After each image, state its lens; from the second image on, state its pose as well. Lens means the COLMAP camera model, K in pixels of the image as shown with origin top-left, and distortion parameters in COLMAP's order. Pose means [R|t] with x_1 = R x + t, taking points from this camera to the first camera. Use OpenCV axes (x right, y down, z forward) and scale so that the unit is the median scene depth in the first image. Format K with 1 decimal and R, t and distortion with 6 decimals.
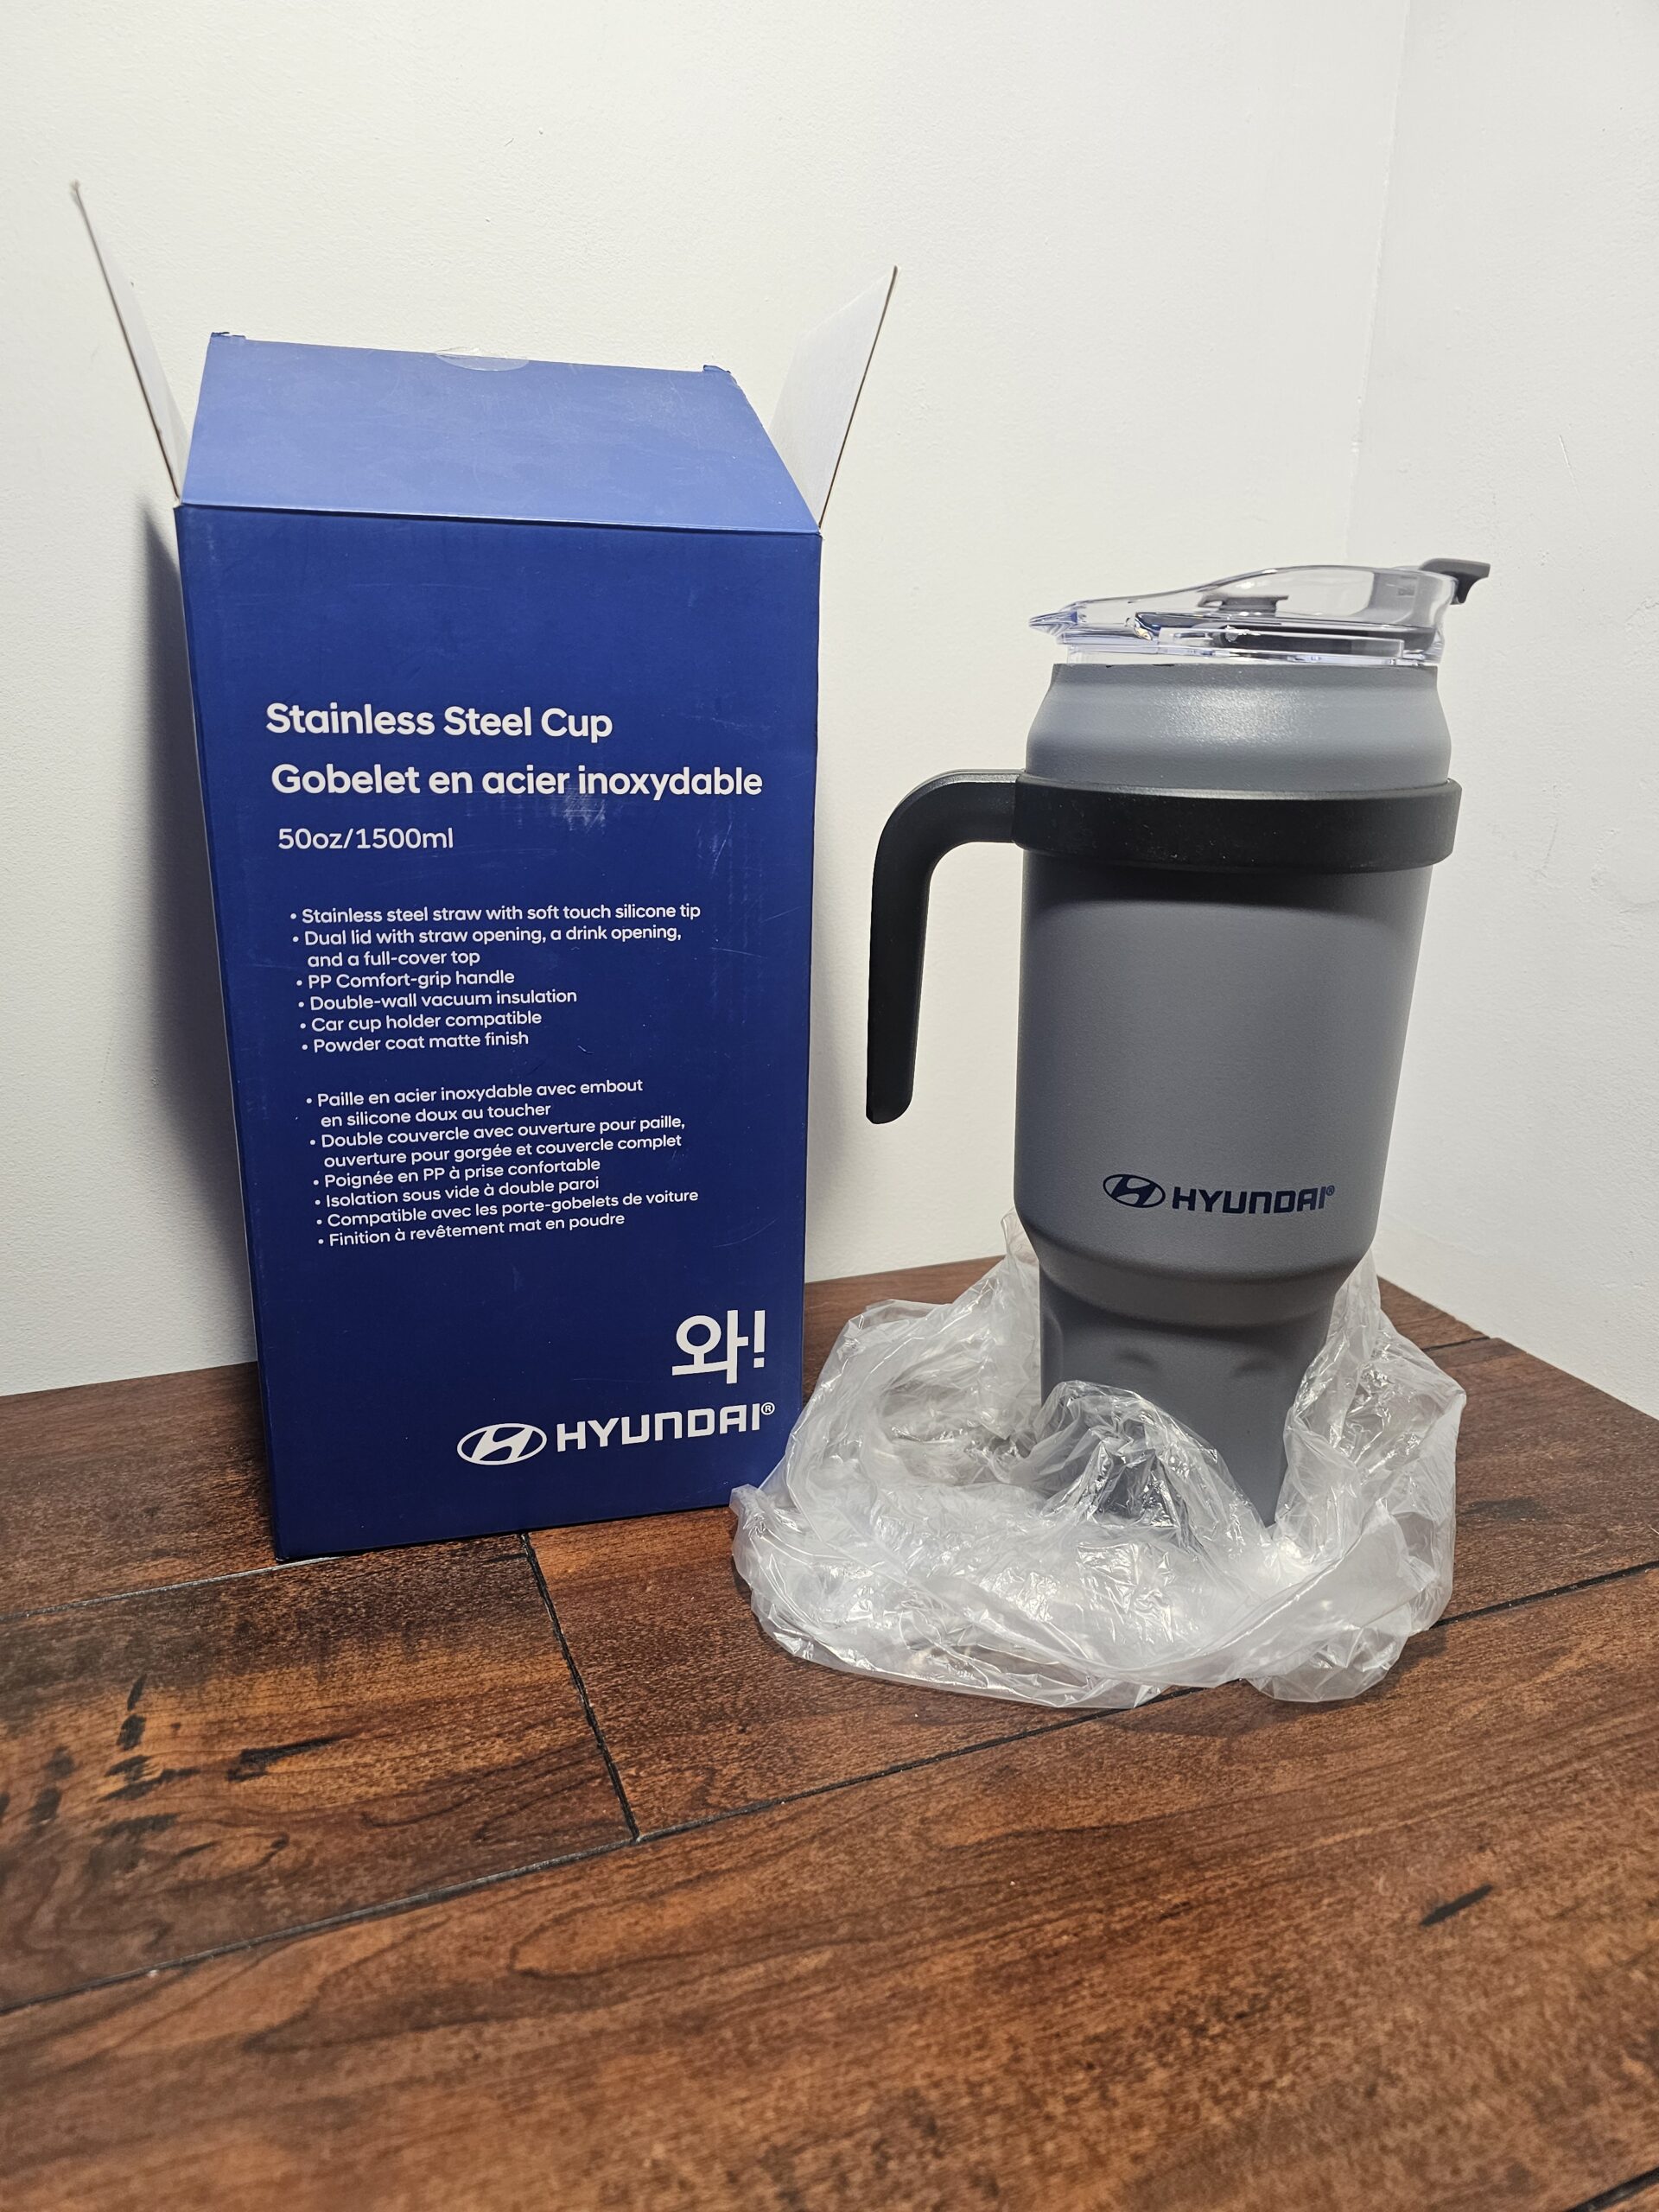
lens RADIAL K [[1205.5, 0, 829.5], [0, 1205.5, 1106.0], [0, 0, 1]] dist [-0.001622, -0.000636]
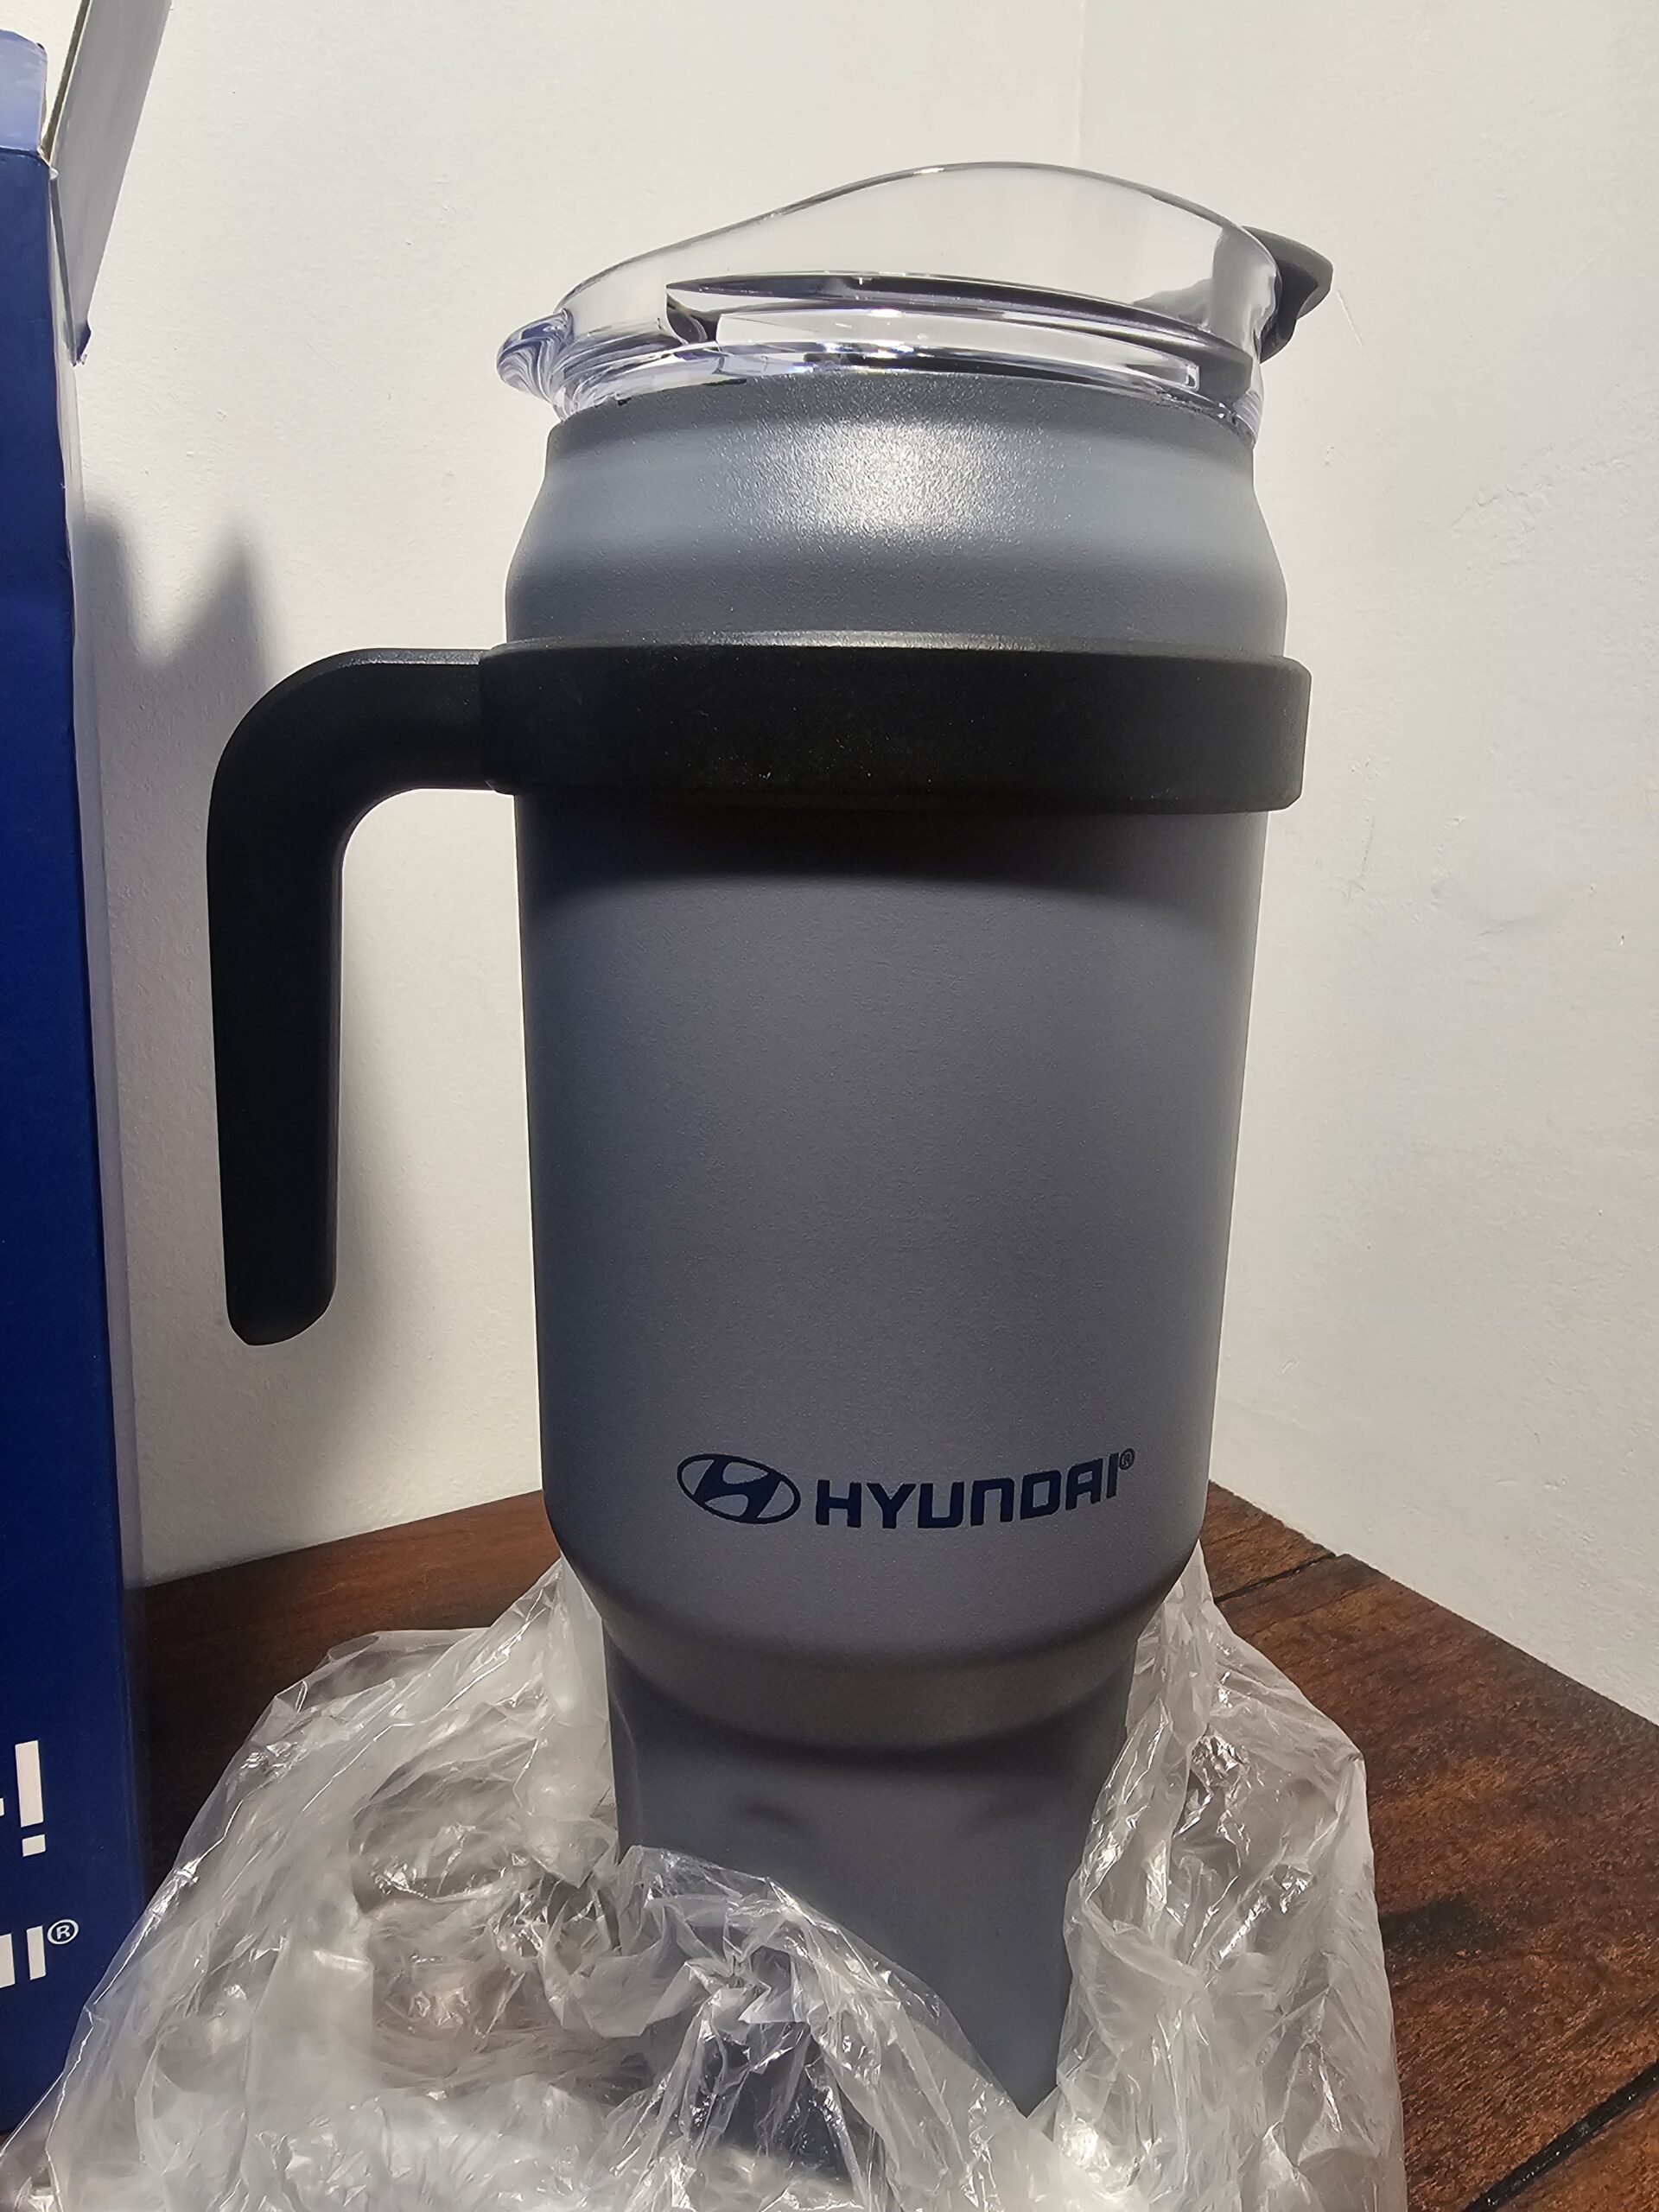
lens RADIAL K [[888.8, 0, 829.5], [0, 888.8, 1106.0], [0, 0, 1]] dist [0.001693, 0.000183]
pose [[0.990471, -0.033028, 0.133704, 0.263299], [0.040707, 0.997650, -0.055114, -0.064450], [-0.131570, 0.060032, 0.989488, 0.679680]]
